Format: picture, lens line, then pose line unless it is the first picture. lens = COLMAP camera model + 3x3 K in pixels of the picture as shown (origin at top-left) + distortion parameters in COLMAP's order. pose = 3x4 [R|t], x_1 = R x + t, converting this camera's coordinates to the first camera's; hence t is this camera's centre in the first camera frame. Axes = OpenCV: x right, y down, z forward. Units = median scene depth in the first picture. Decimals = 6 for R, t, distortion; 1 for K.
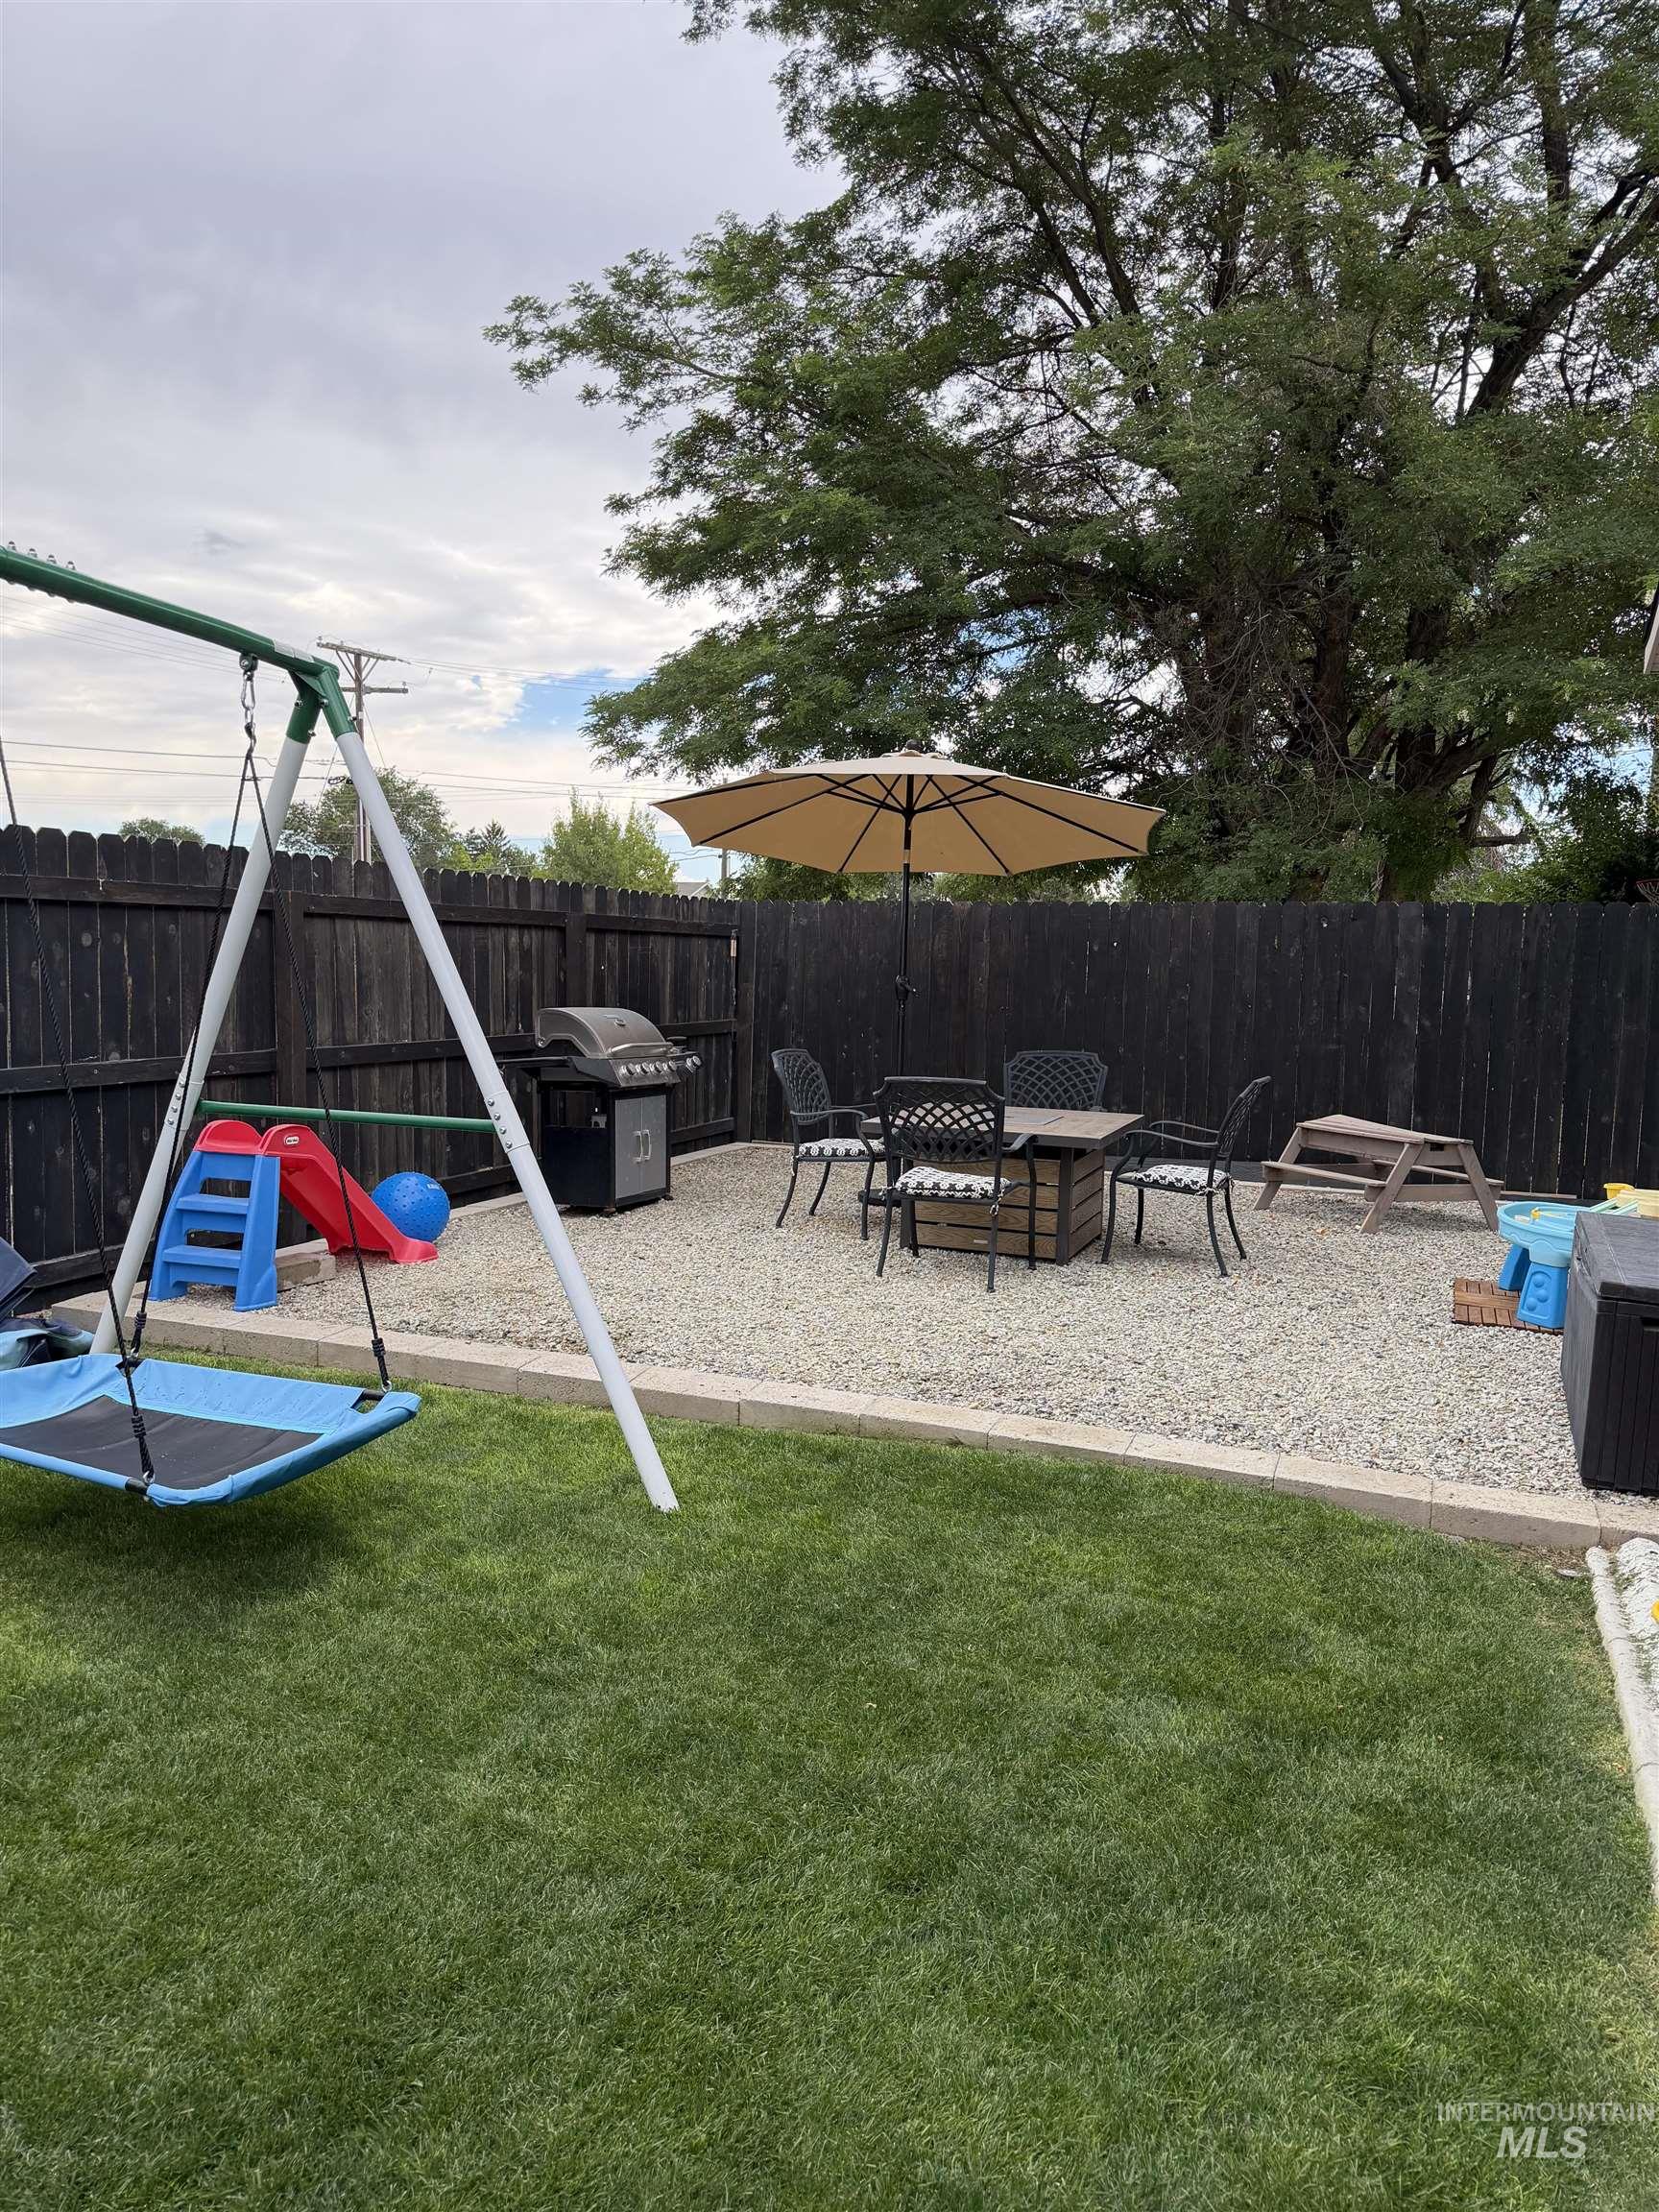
lens RADIAL K [[1557.3, 0, 829.5], [0, 1557.3, 1106.0], [0, 0, 1]] dist [0.121264, -0.179857]
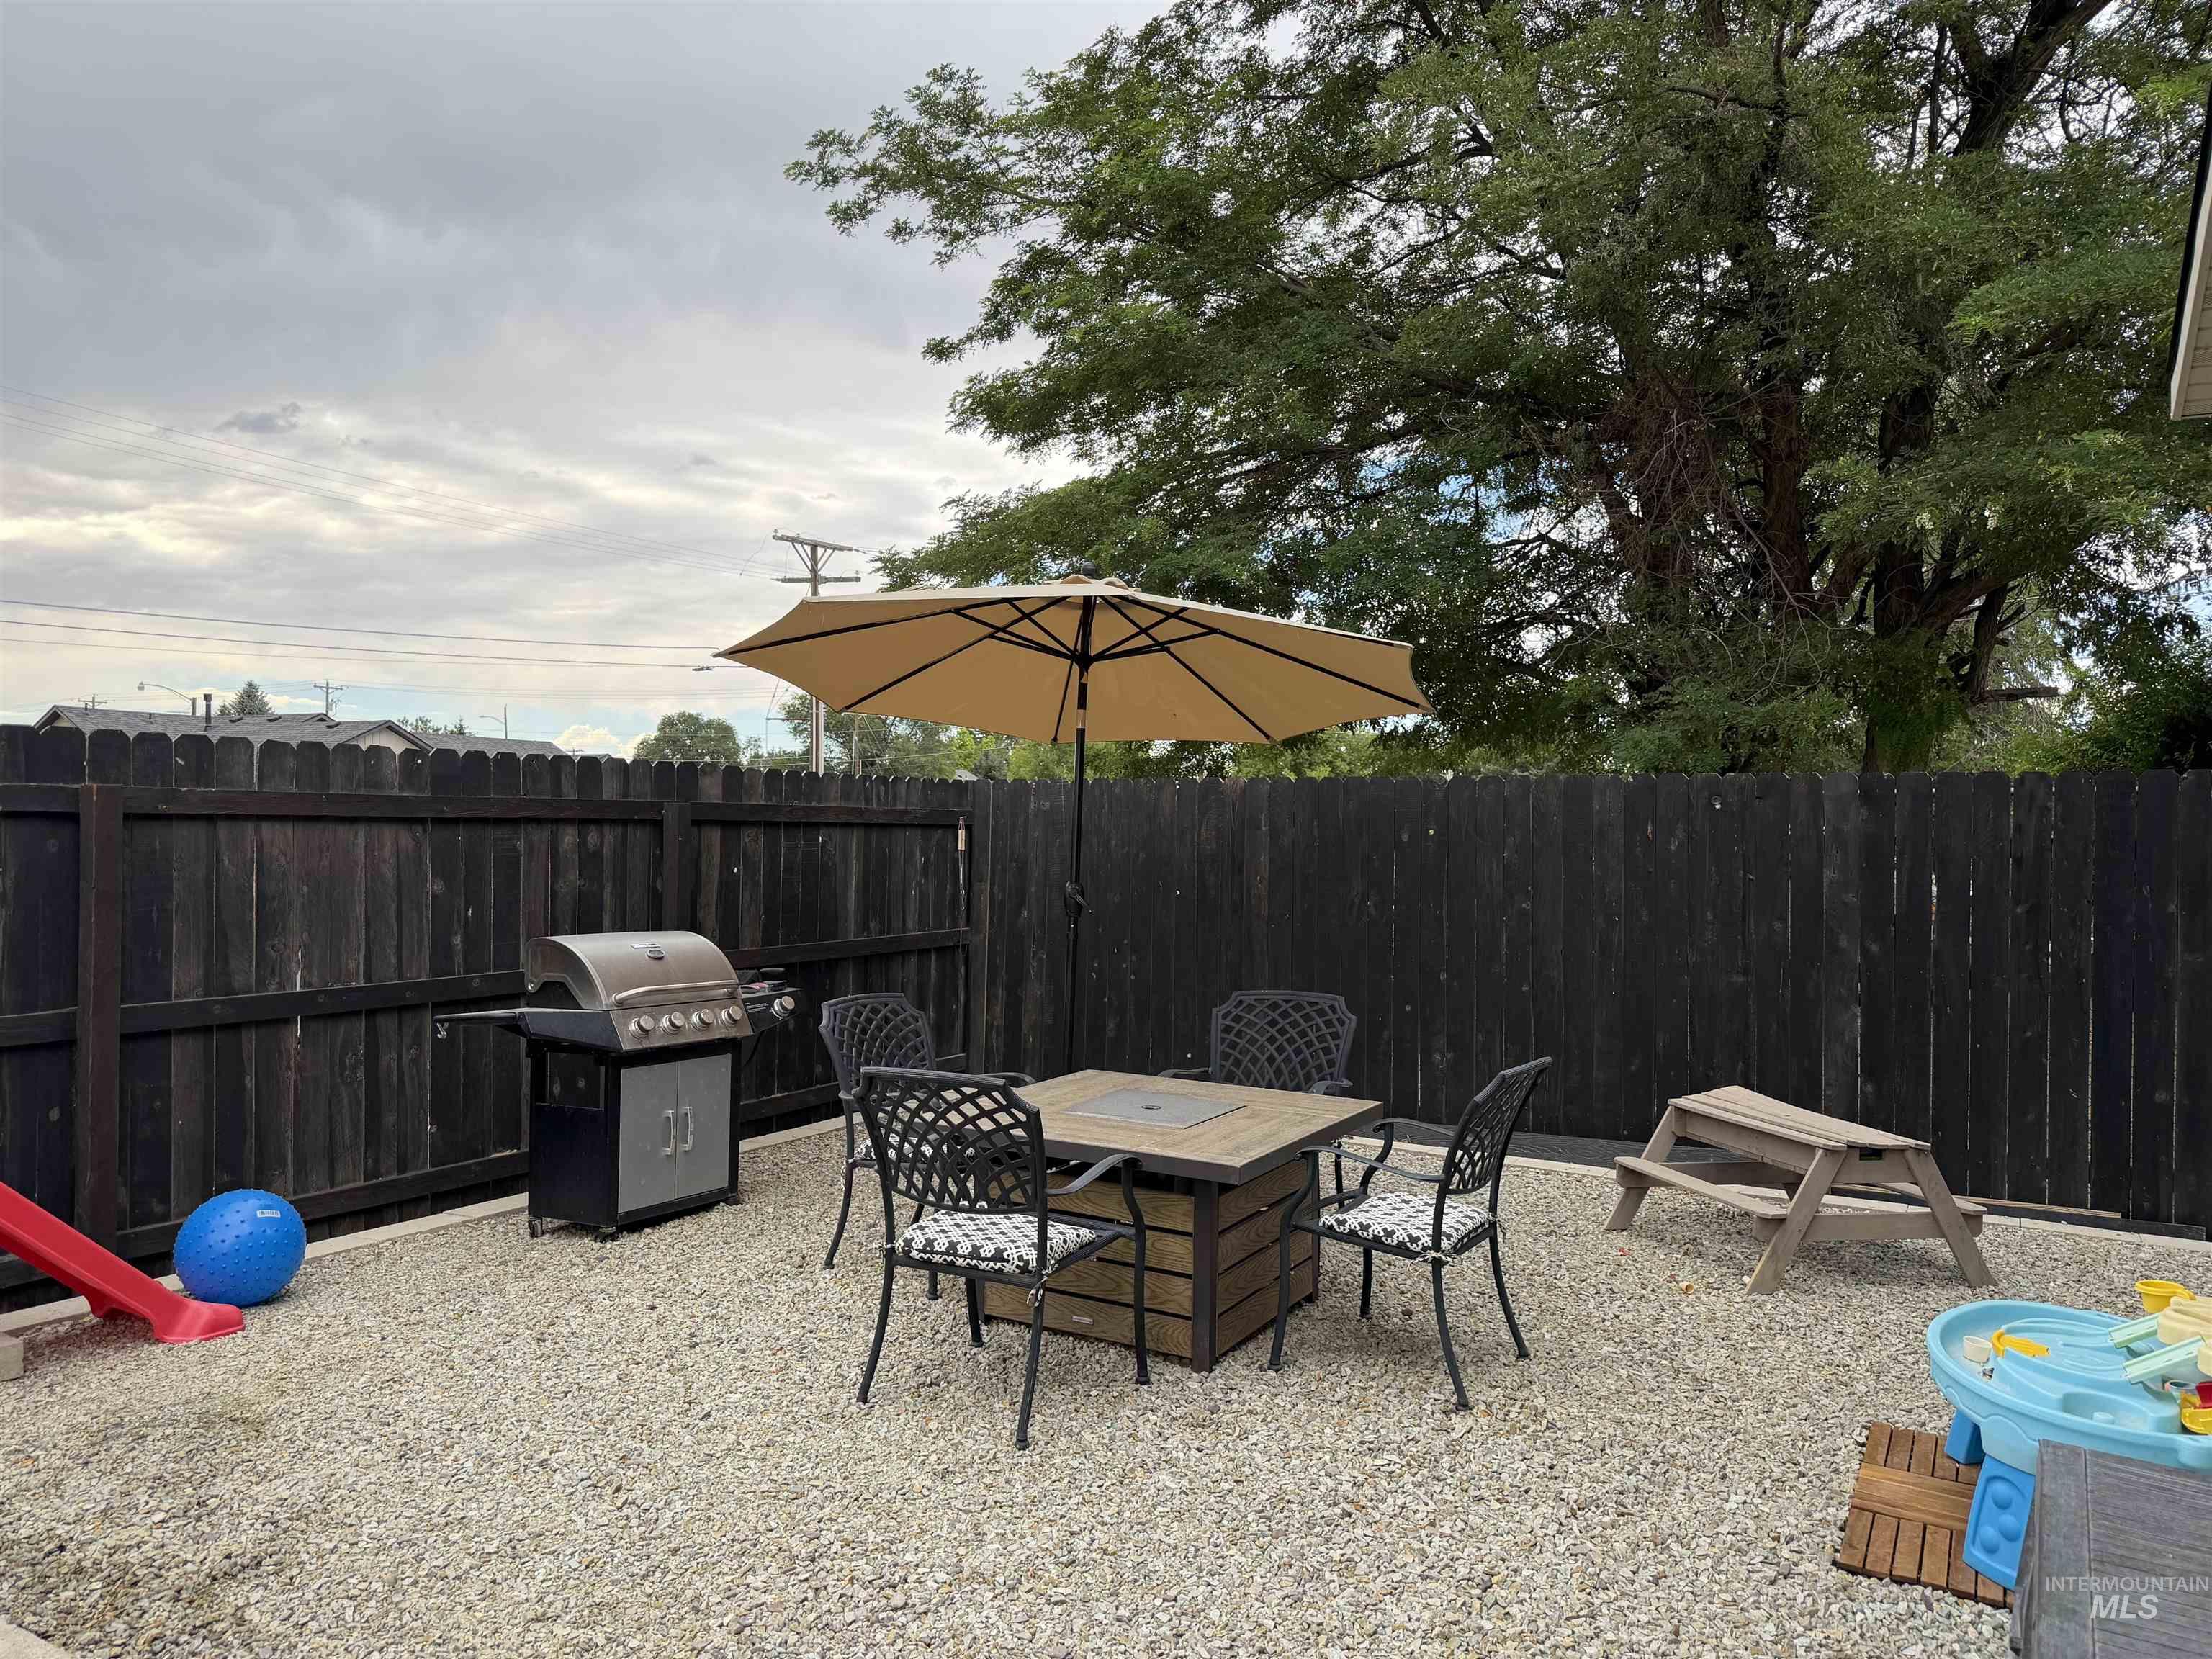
lens RADIAL K [[1550.8, 0, 1107.6], [0, 1550.8, 813.8], [0, 0, 1]] dist [0.135694, -0.174229]
pose [[0.989308, -0.011596, -0.145382, 0.143947], [-0.003907, 0.994369, -0.105905, -0.034546], [0.145791, 0.105340, 0.983691, 0.257320]]
